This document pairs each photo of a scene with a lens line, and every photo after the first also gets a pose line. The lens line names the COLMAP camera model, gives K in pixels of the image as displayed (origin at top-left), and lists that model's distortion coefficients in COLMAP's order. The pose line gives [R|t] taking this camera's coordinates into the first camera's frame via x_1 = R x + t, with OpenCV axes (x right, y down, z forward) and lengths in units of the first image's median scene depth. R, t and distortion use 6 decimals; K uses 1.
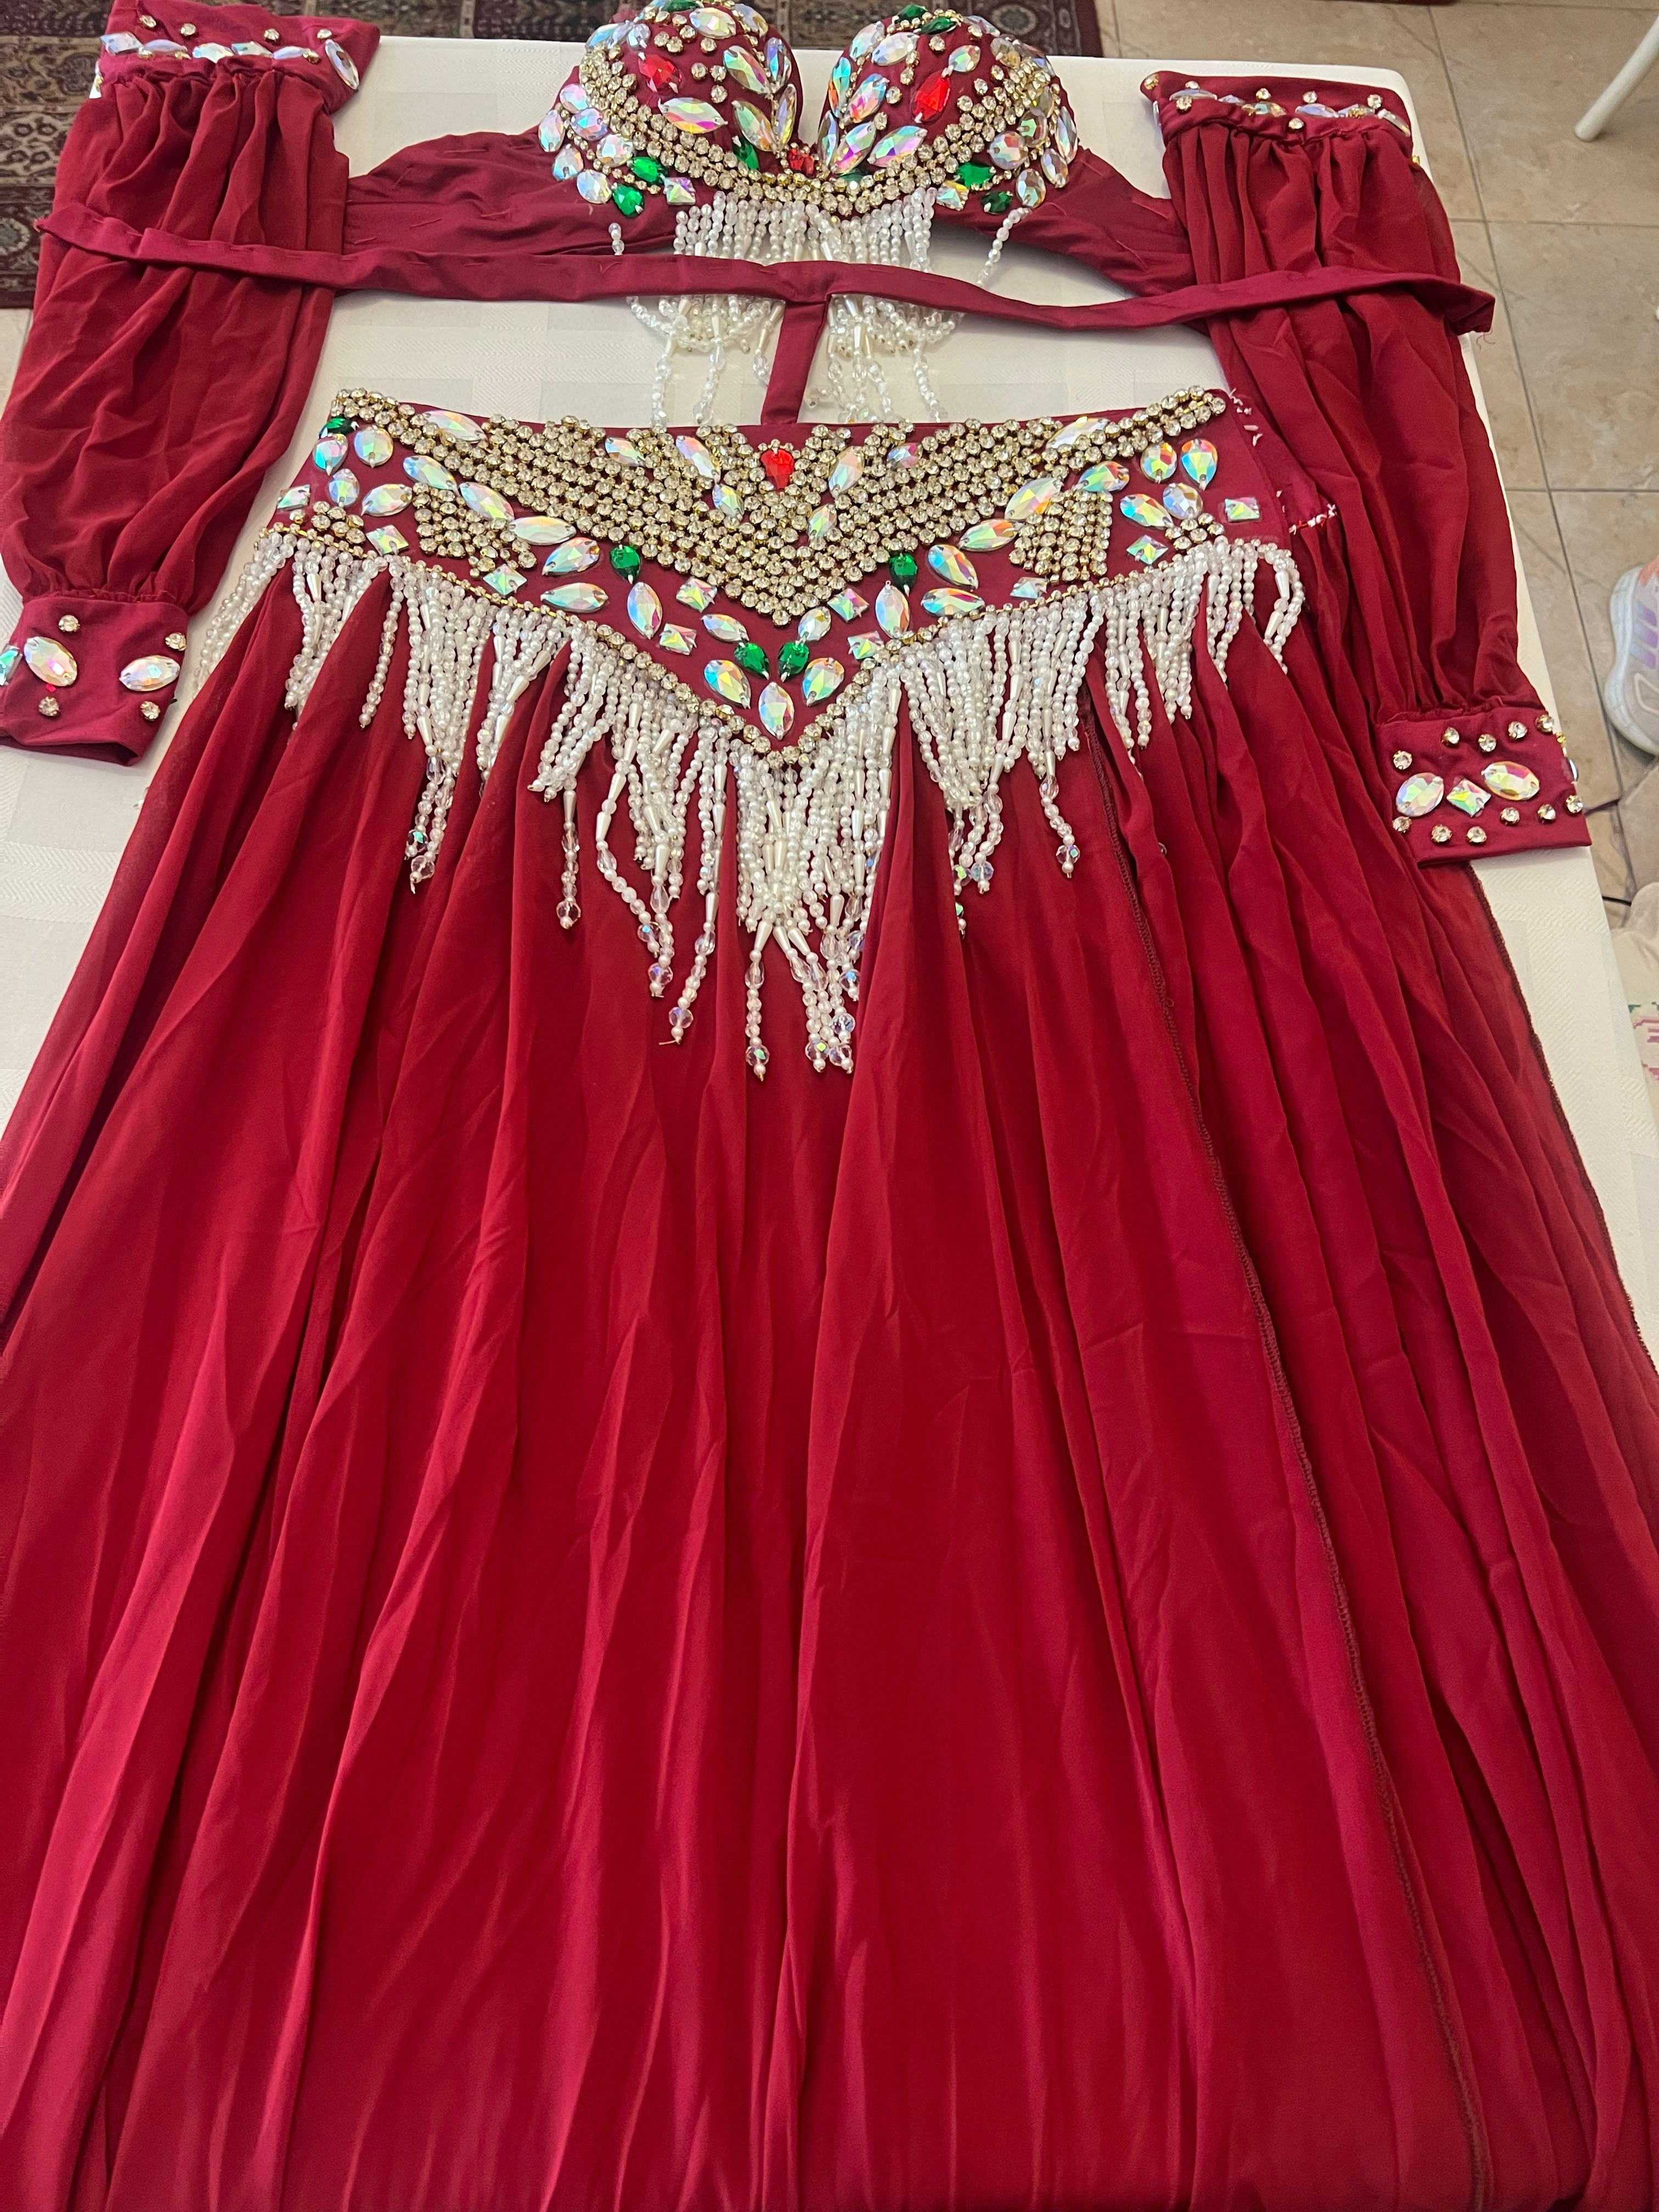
lens RADIAL K [[1732.5, 0, 830.5], [0, 1732.5, 1141.2], [0, 0, 1]] dist [0.007849, -0.028635]
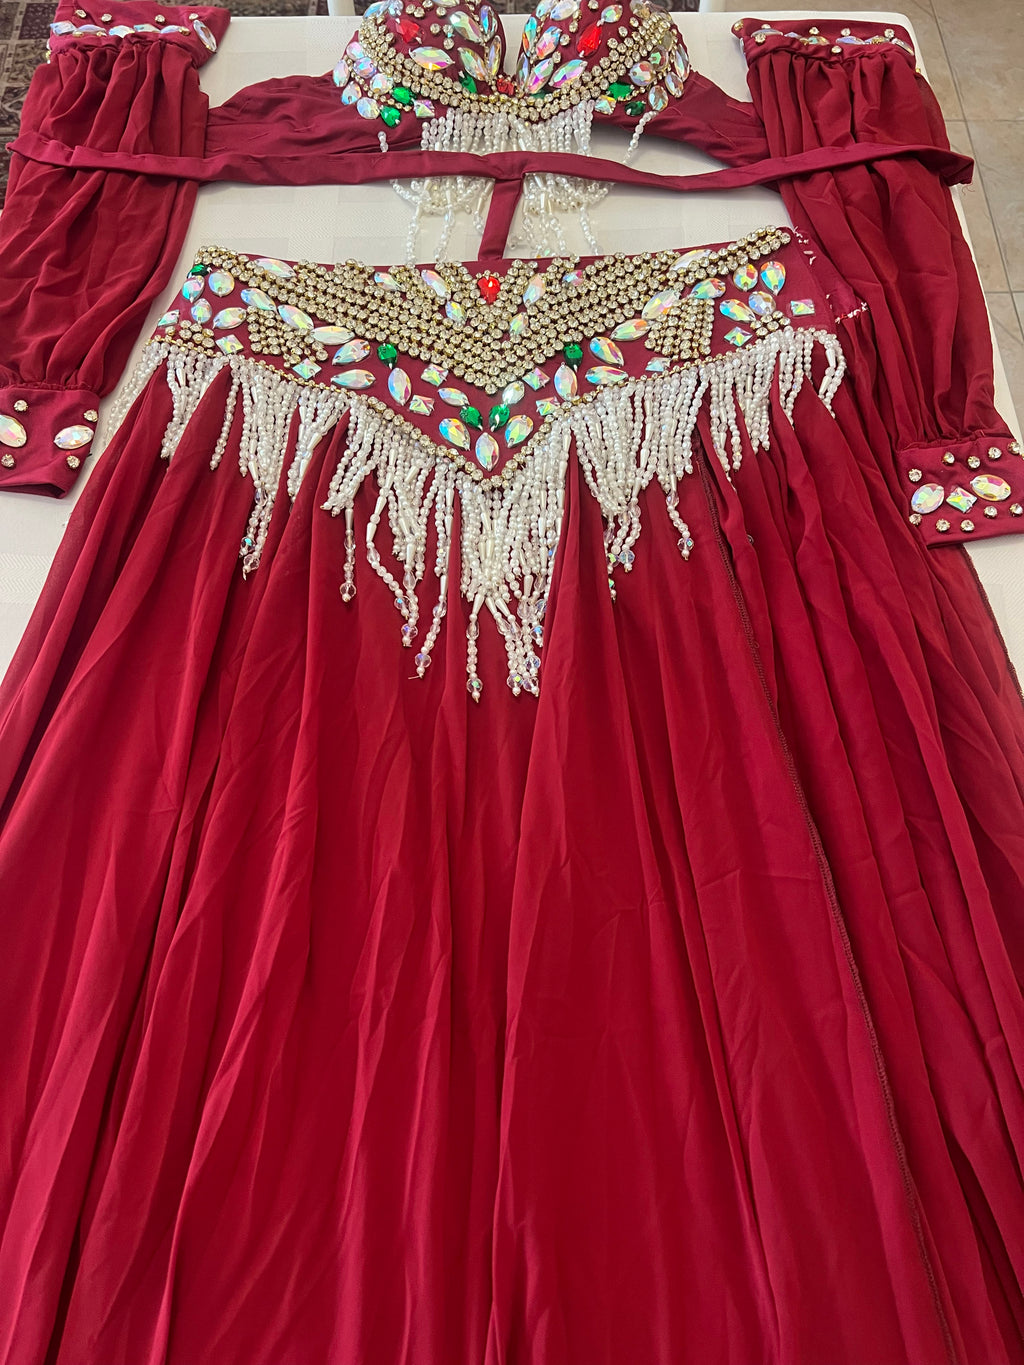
lens RADIAL K [[1069.1, 0, 512.6], [0, 1069.1, 704.2], [0, 0, 1]] dist [0.007849, -0.028635]
pose [[0.998899, -0.013457, -0.044935, 0.027272], [0.013259, 0.999901, -0.004694, -0.025667], [0.044993, 0.004093, 0.998979, 0.080569]]
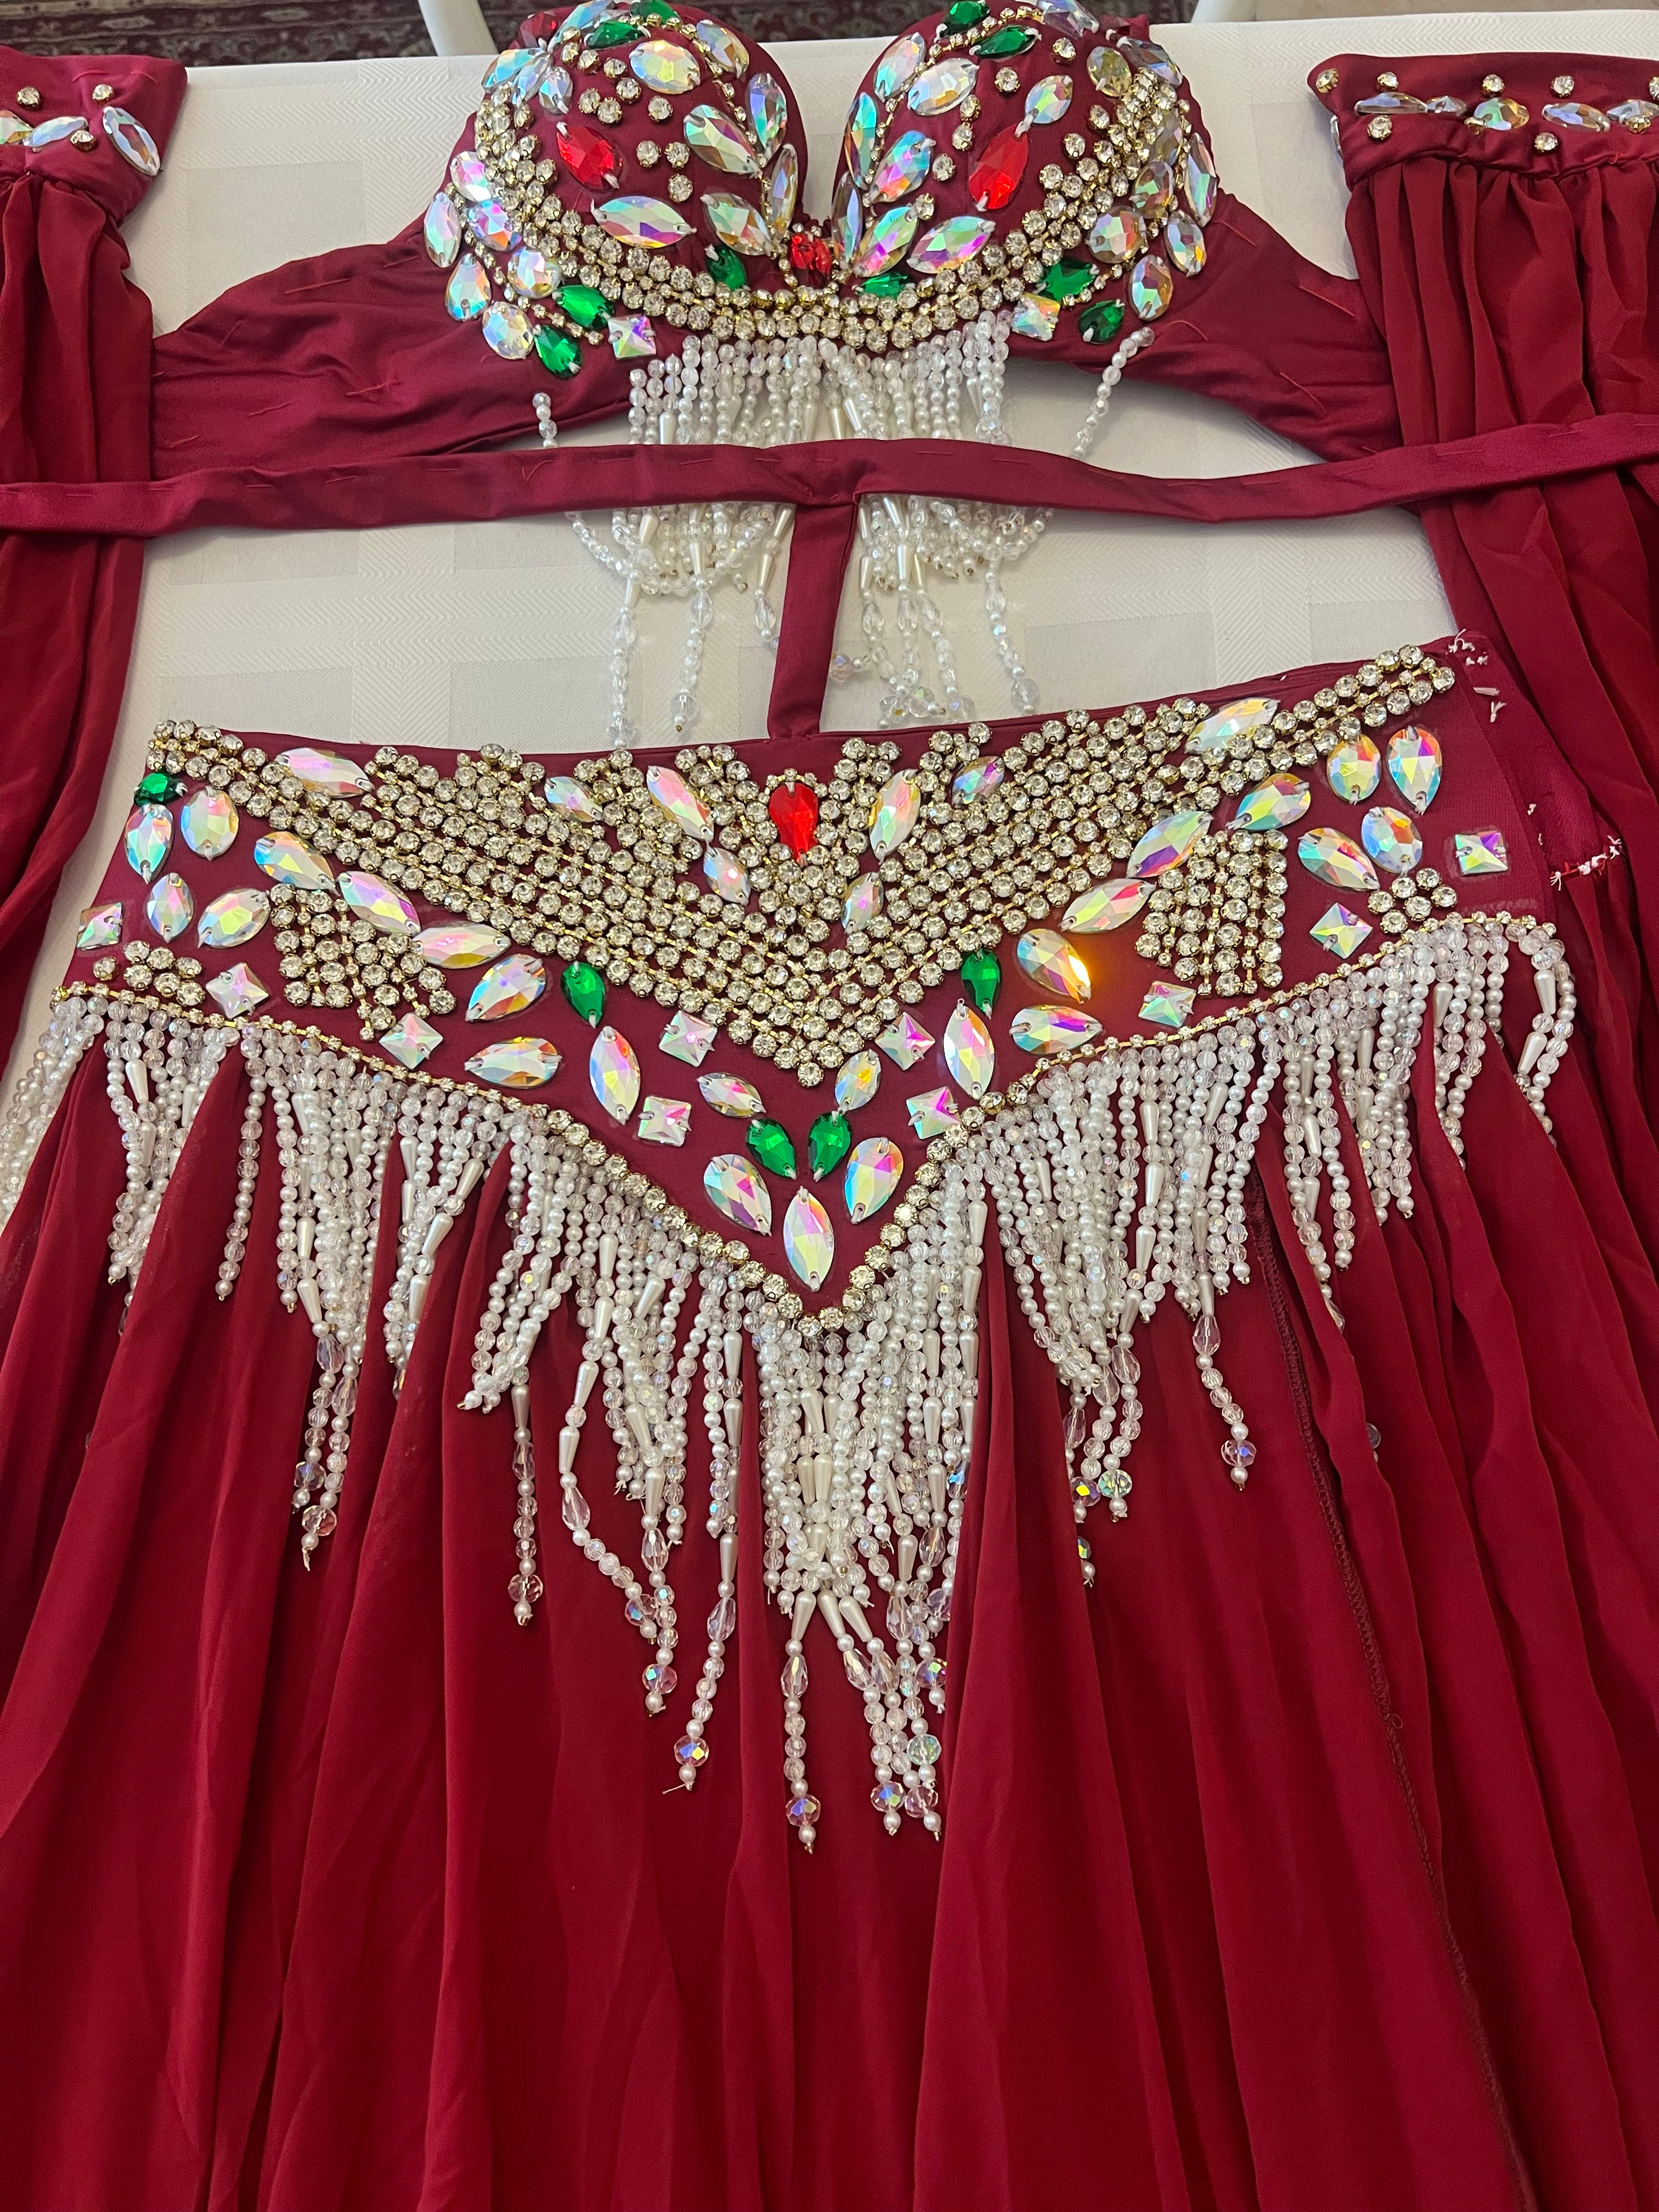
lens RADIAL K [[1745.1, 0, 830.1], [0, 1745.1, 1101.1], [0, 0, 1]] dist [0.058257, -0.104162]
pose [[0.998325, -0.038777, -0.042941, 0.009110], [0.045195, 0.986030, 0.160317, -0.394766], [0.036125, -0.161989, 0.986131, 0.301106]]
